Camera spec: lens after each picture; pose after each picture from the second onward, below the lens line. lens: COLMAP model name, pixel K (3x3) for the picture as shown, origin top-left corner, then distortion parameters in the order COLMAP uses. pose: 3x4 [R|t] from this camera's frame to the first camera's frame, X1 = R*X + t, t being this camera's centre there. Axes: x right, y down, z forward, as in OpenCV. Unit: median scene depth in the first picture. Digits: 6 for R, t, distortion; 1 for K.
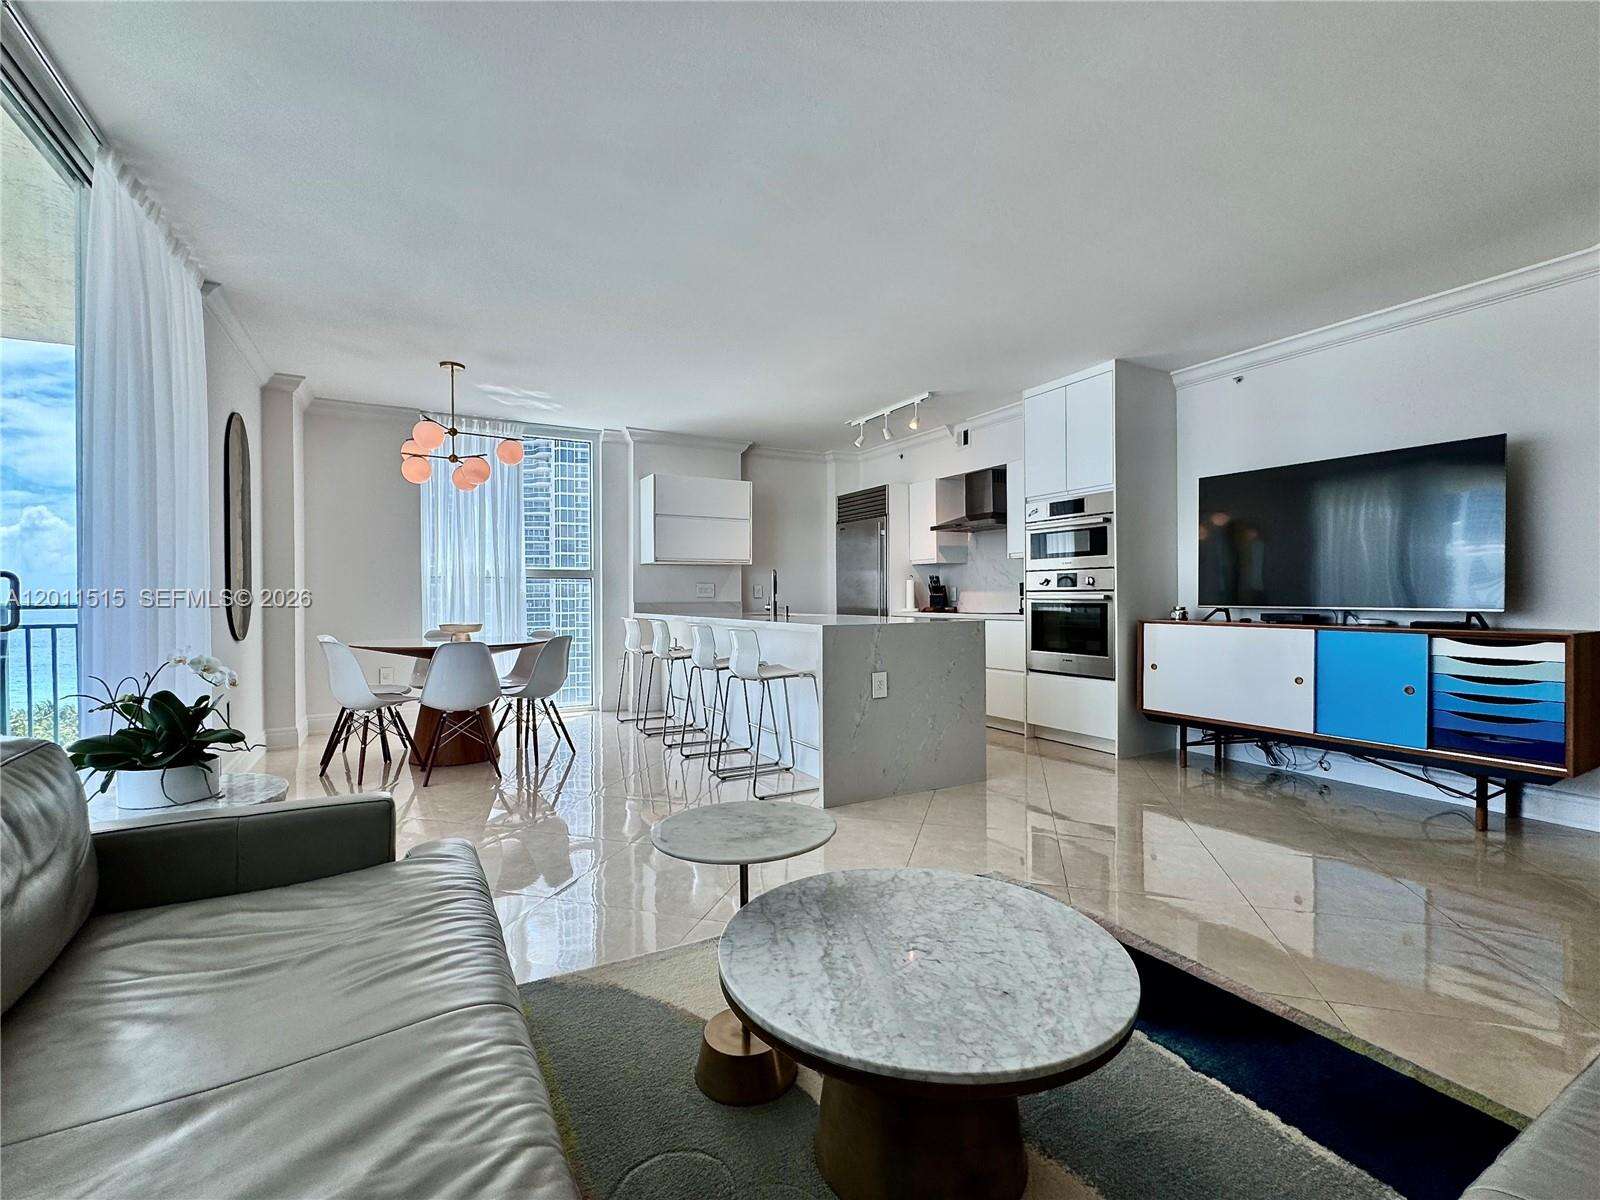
lens RADIAL K [[762.7, 0, 801.7], [0, 762.7, 605.2], [0, 0, 1]] dist [-0.002098, -0.000383]
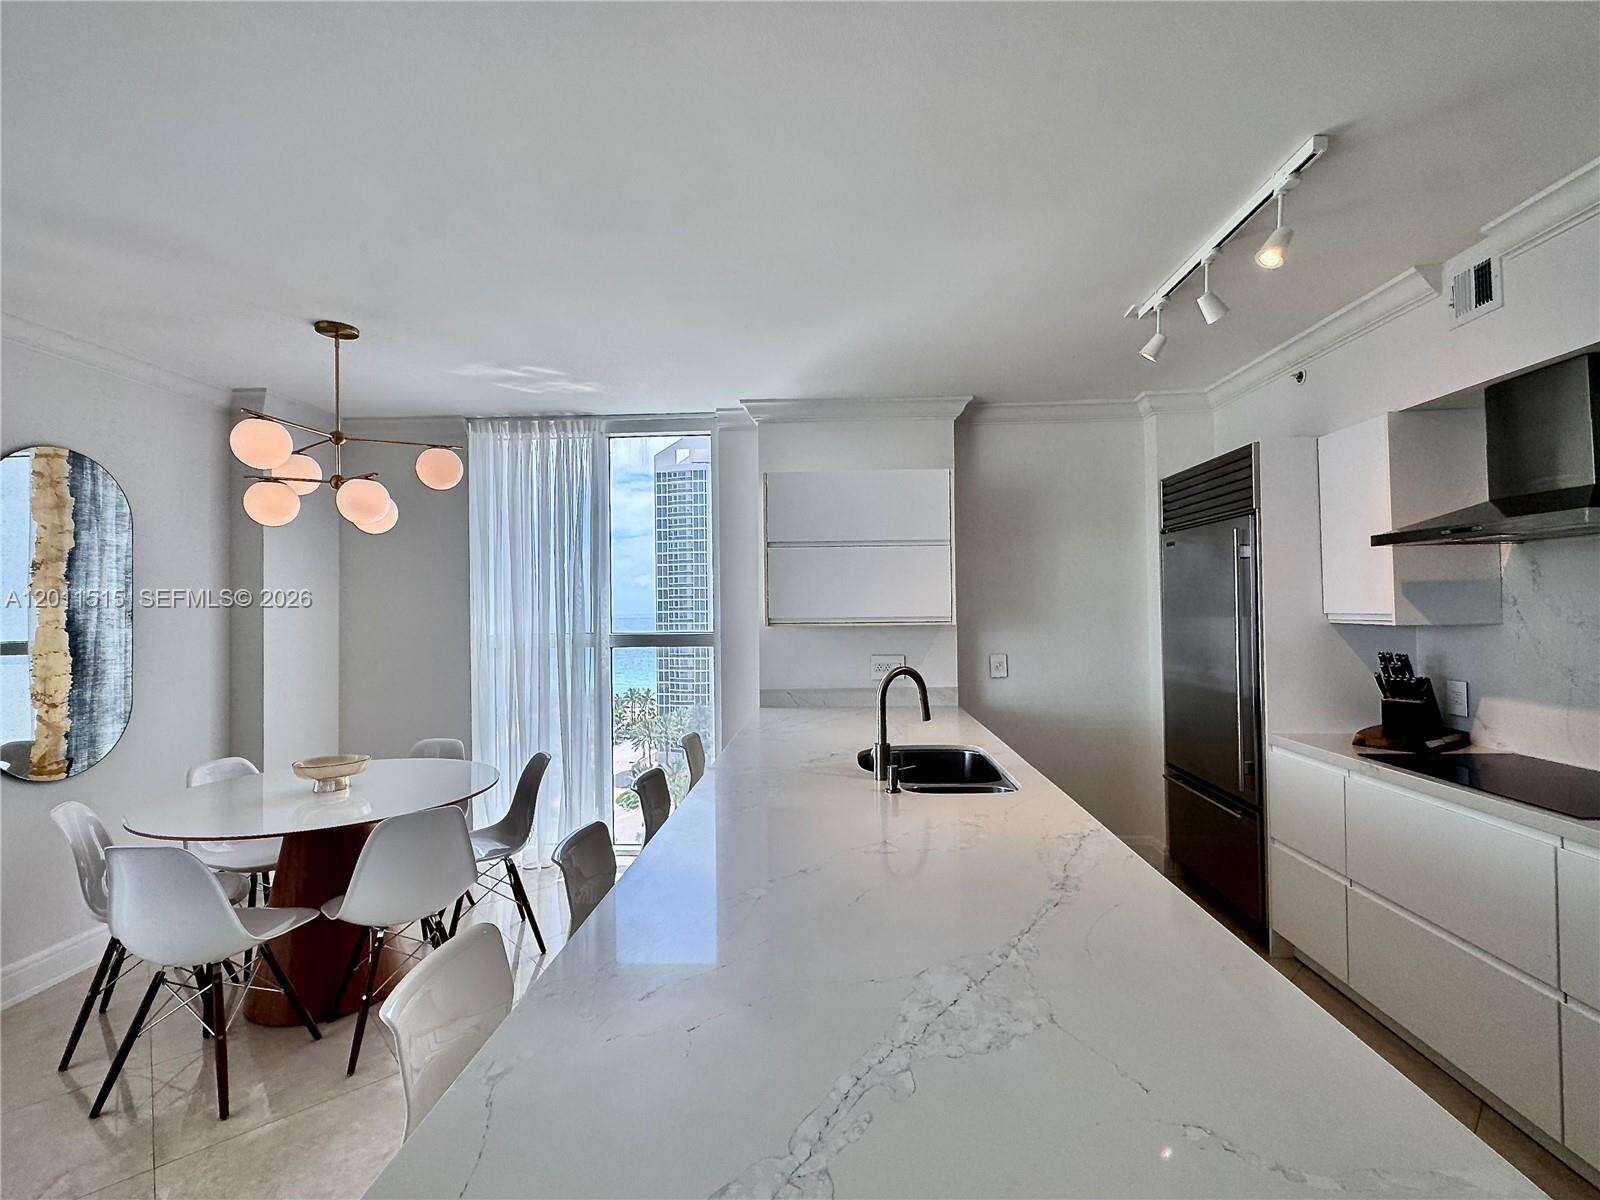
lens RADIAL K [[762.7, 0, 796.6], [0, 762.7, 595.1], [0, 0, 1]] dist [-0.002098, -0.000383]
pose [[0.852088, -0.018264, -0.523079, 0.116271], [0.009850, 0.999774, -0.018863, -0.065386], [0.523305, 0.010921, 0.852075, 0.492805]]
